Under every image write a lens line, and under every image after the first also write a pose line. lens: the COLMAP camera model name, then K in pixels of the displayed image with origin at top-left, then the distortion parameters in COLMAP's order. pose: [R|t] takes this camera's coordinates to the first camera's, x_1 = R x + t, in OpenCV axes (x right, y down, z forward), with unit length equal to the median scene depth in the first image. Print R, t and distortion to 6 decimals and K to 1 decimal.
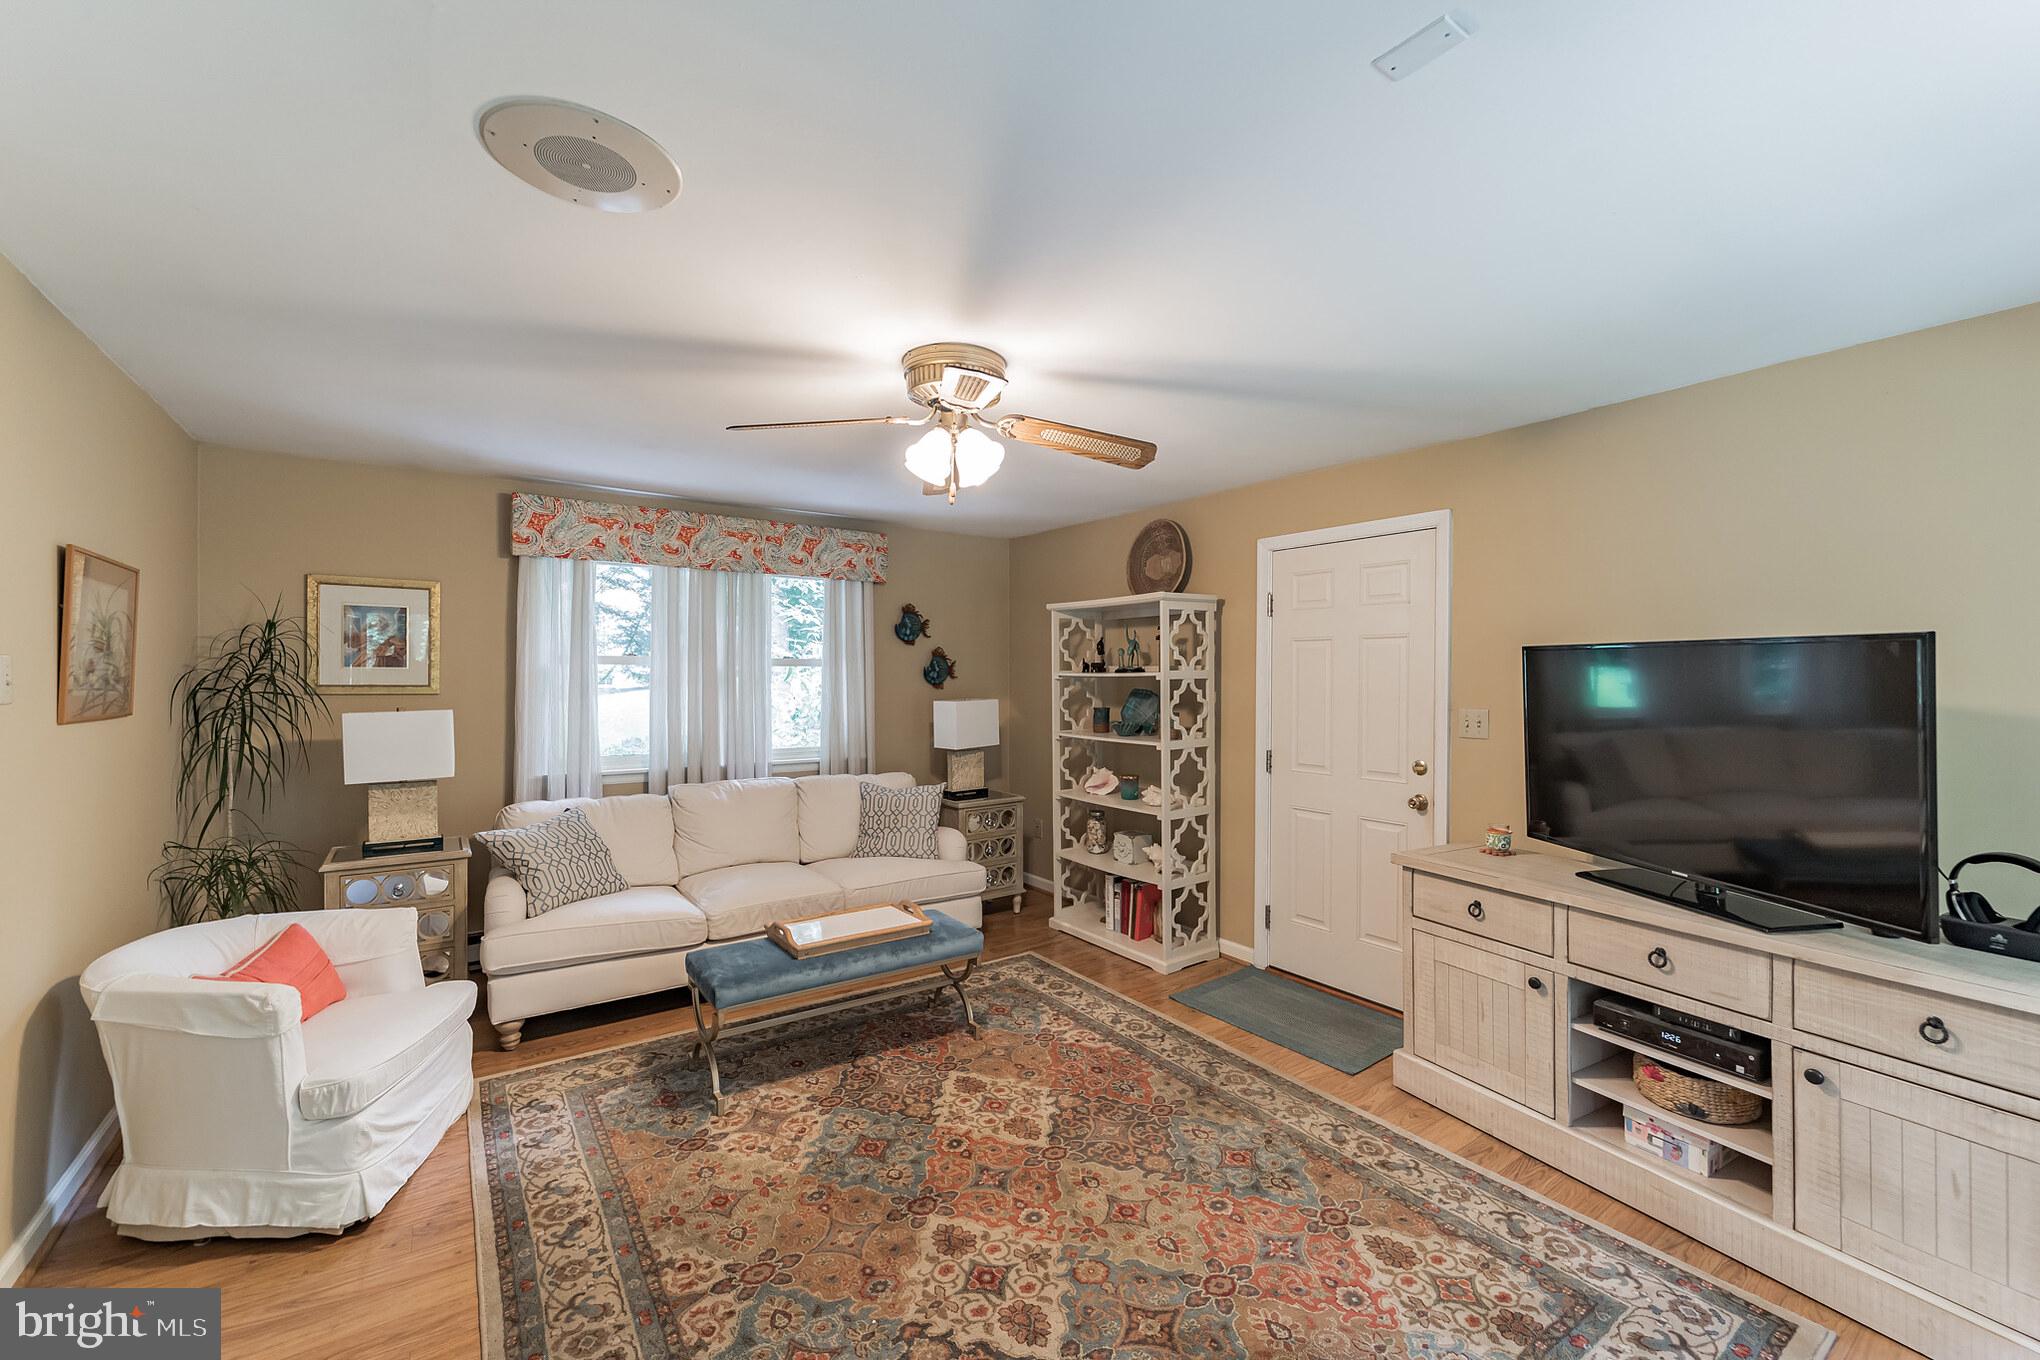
lens RADIAL K [[875.9, 0, 1020.0], [0, 875.9, 680.0], [0, 0, 1]] dist [0.000077, -0.000436]
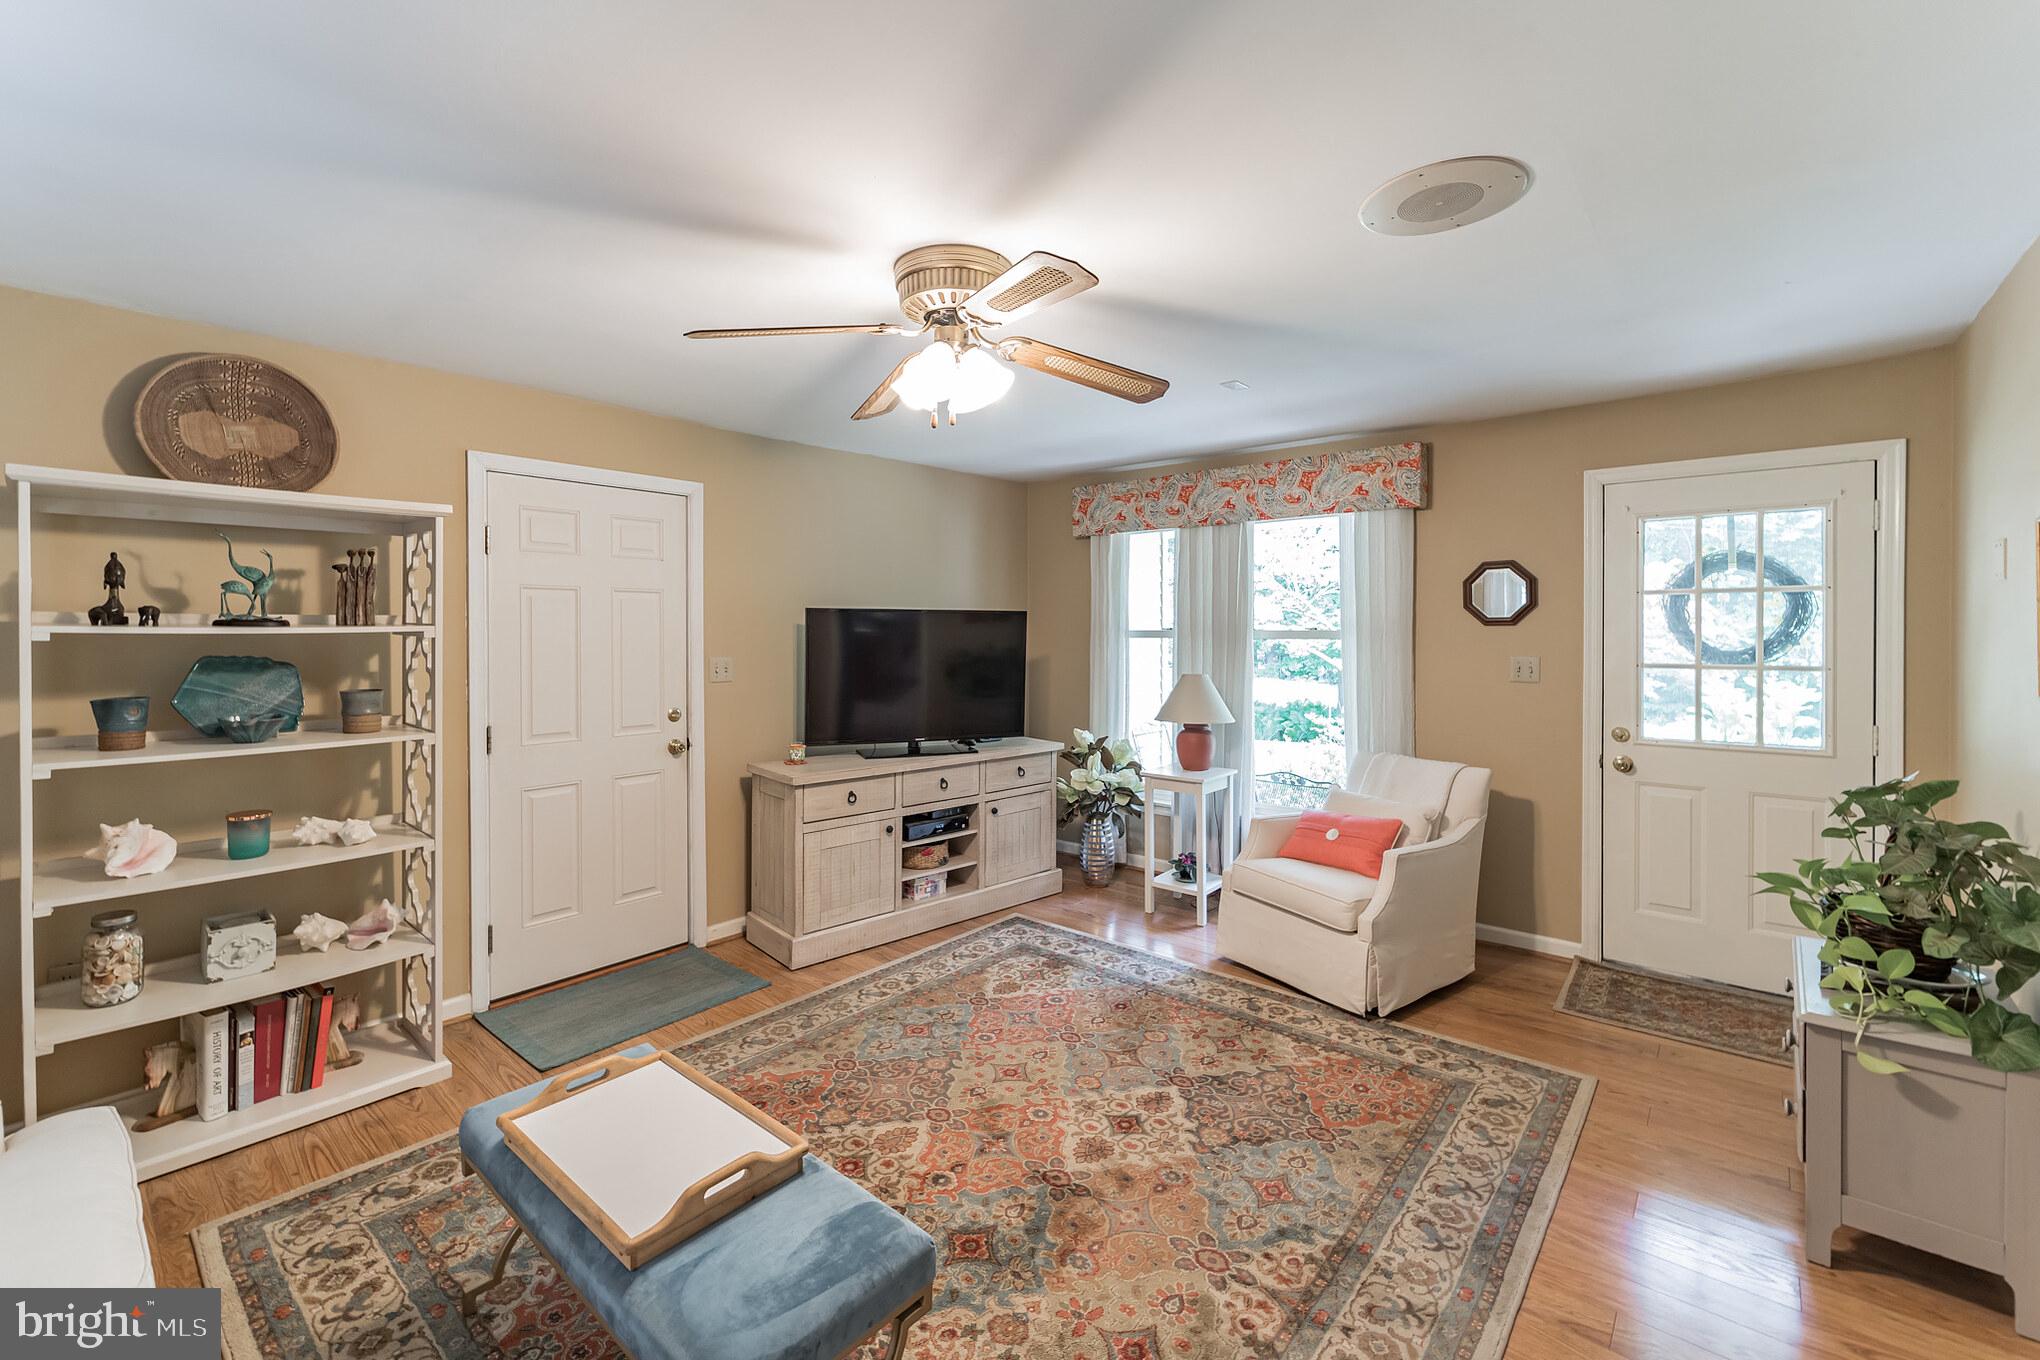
lens RADIAL K [[883.3, 0, 1020.2], [0, 883.3, 639.3], [0, 0, 1]] dist [-0.000765, -0.000416]
pose [[-0.294778, -0.015097, 0.955447, -0.982182], [0.004648, 0.999841, 0.017232, -0.013942], [-0.955555, 0.009520, -0.294661, 1.265309]]
